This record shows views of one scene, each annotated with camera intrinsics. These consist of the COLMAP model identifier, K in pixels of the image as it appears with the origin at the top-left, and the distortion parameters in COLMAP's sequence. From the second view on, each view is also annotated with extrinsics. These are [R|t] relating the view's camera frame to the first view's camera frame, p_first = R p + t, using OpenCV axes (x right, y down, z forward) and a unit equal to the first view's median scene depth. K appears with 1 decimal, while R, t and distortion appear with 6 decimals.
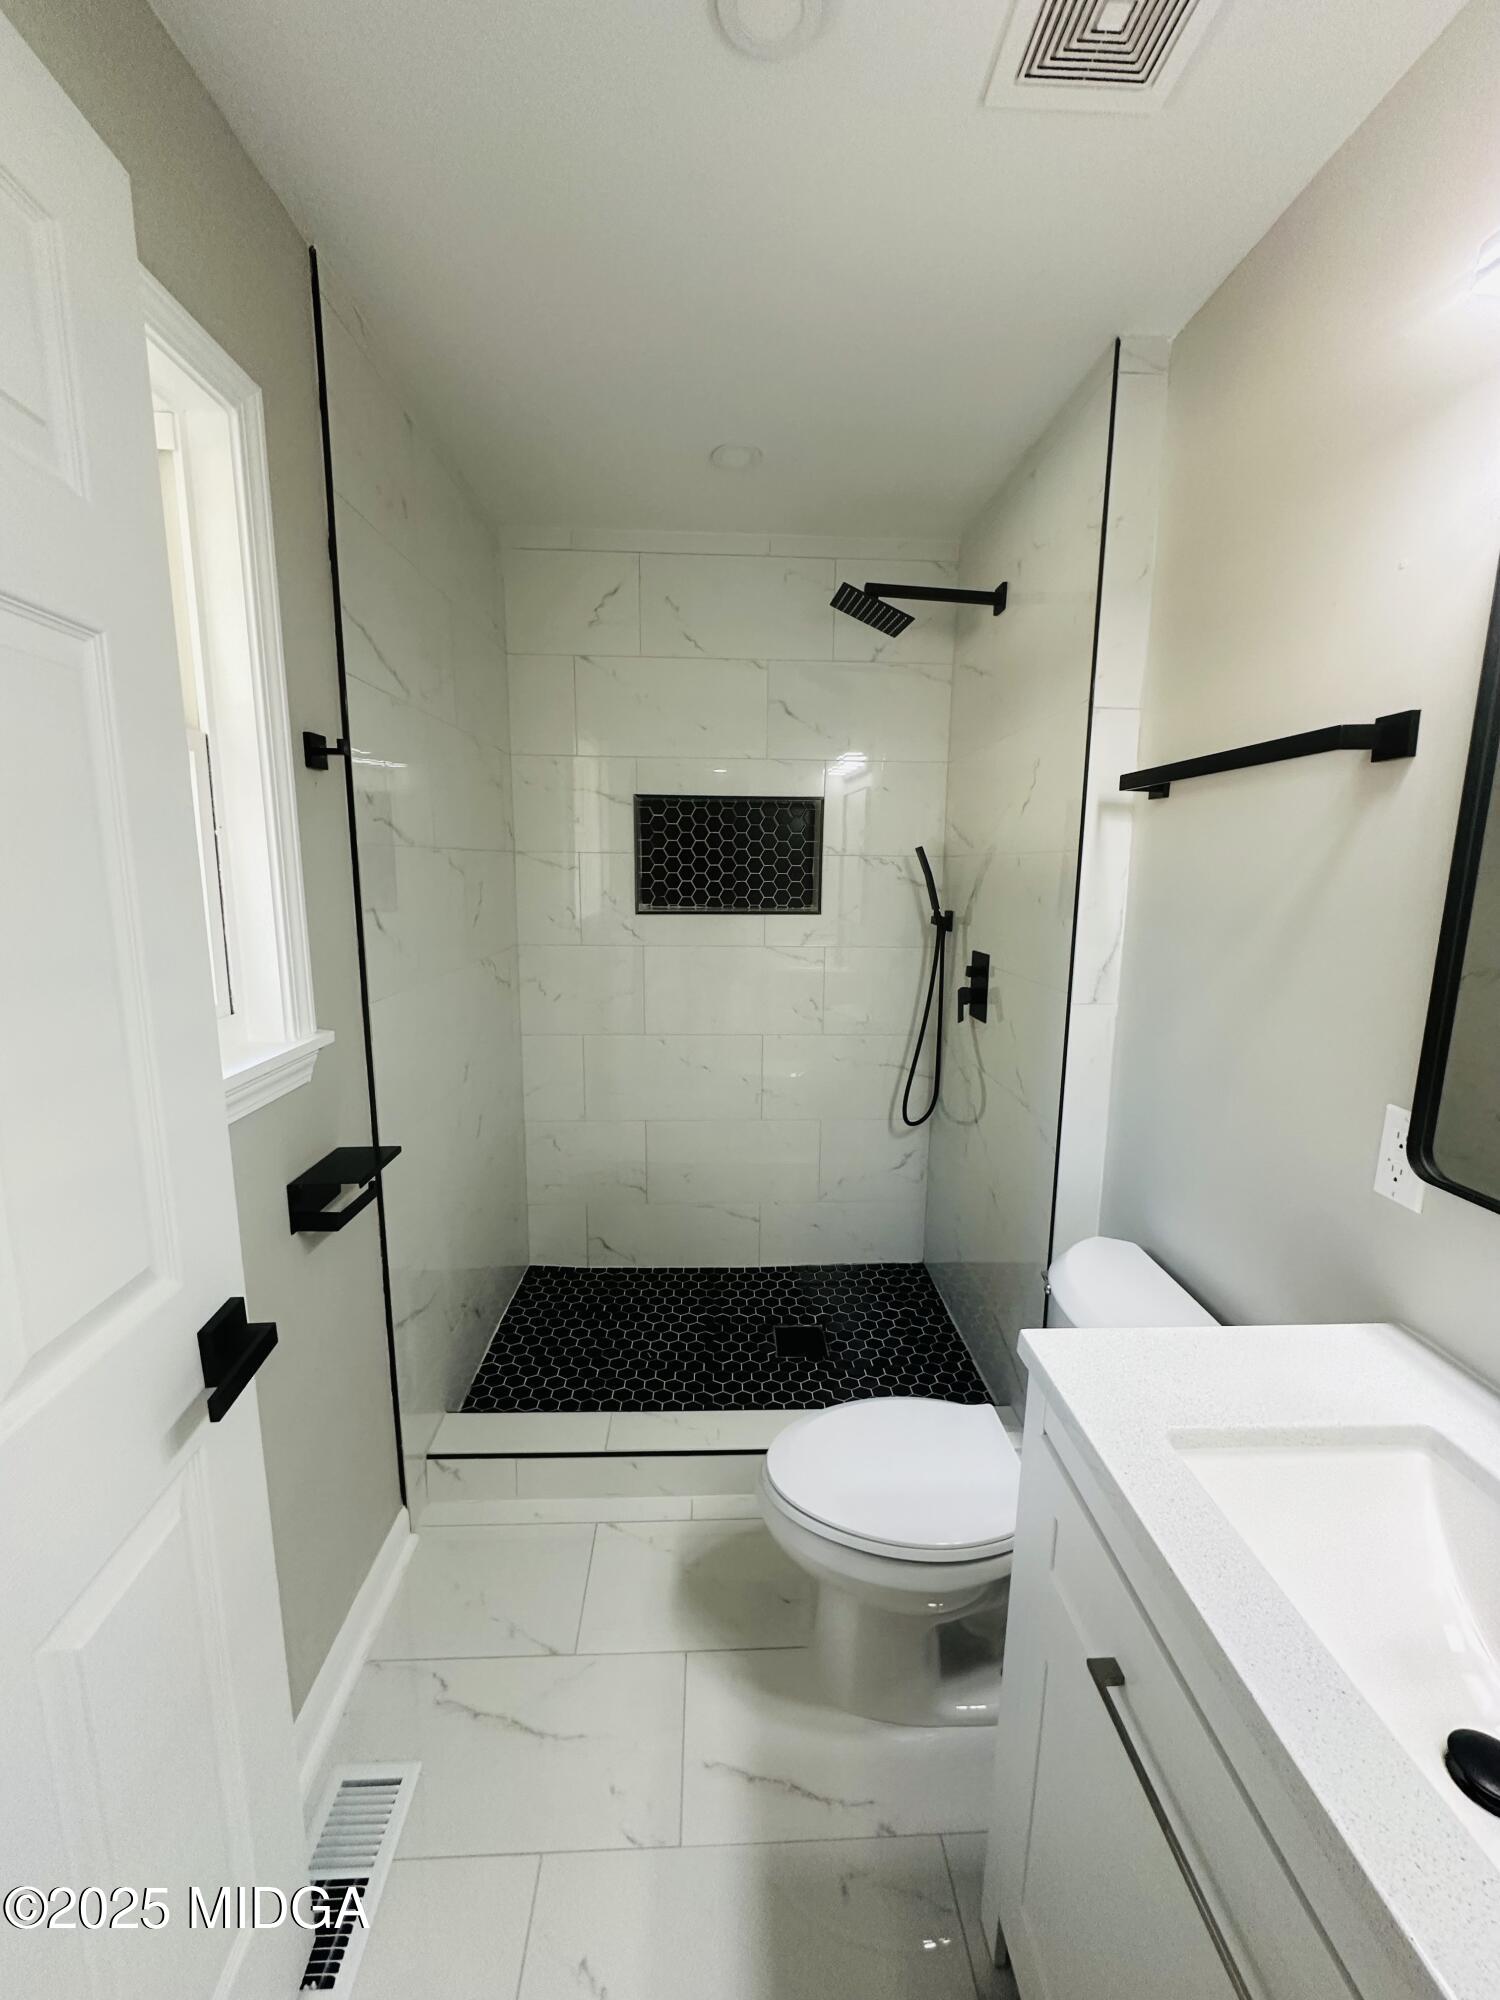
lens RADIAL K [[800.7, 0, 757.9], [0, 800.7, 1000.5], [0, 0, 1]] dist [-0.004092, 0.000345]
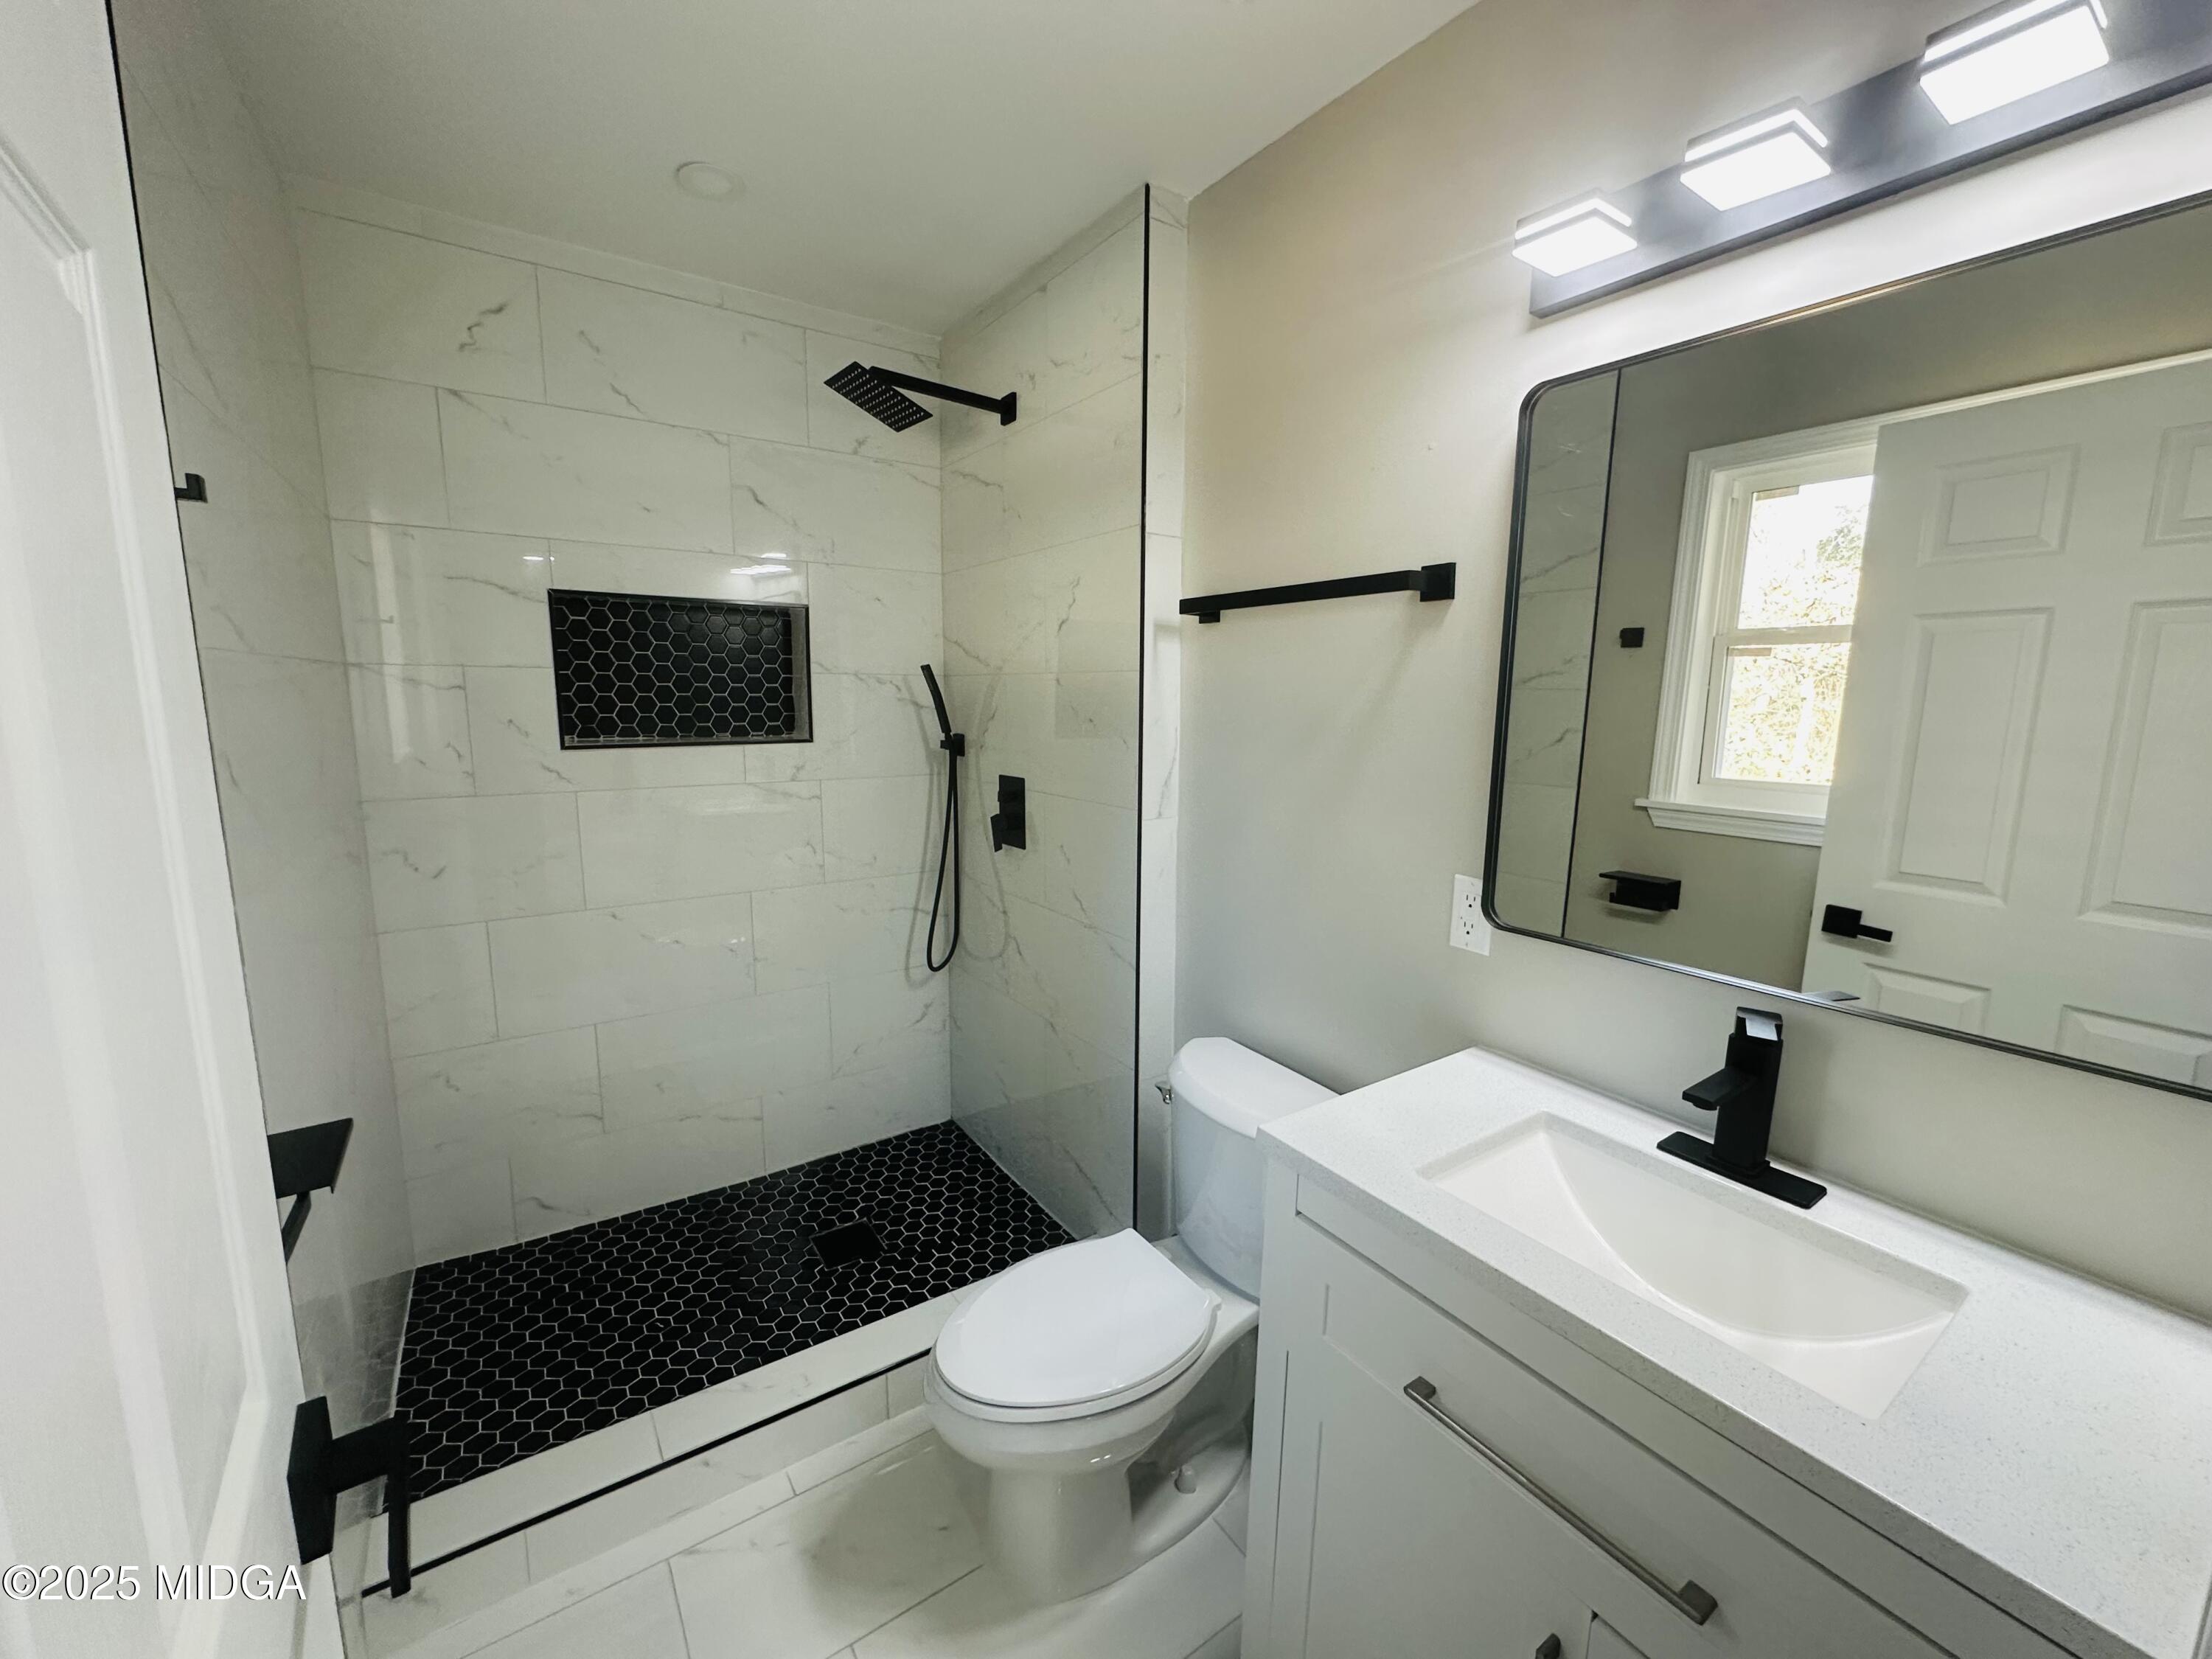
lens RADIAL K [[885.5, 0, 1105.3], [0, 885.5, 825.1], [0, 0, 1]] dist [-0.004092, 0.000345]
pose [[0.848463, -0.080497, 0.523097, -0.179275], [0.086501, 0.996167, 0.012992, -0.006017], [-0.522138, 0.034225, 0.852174, 0.043740]]
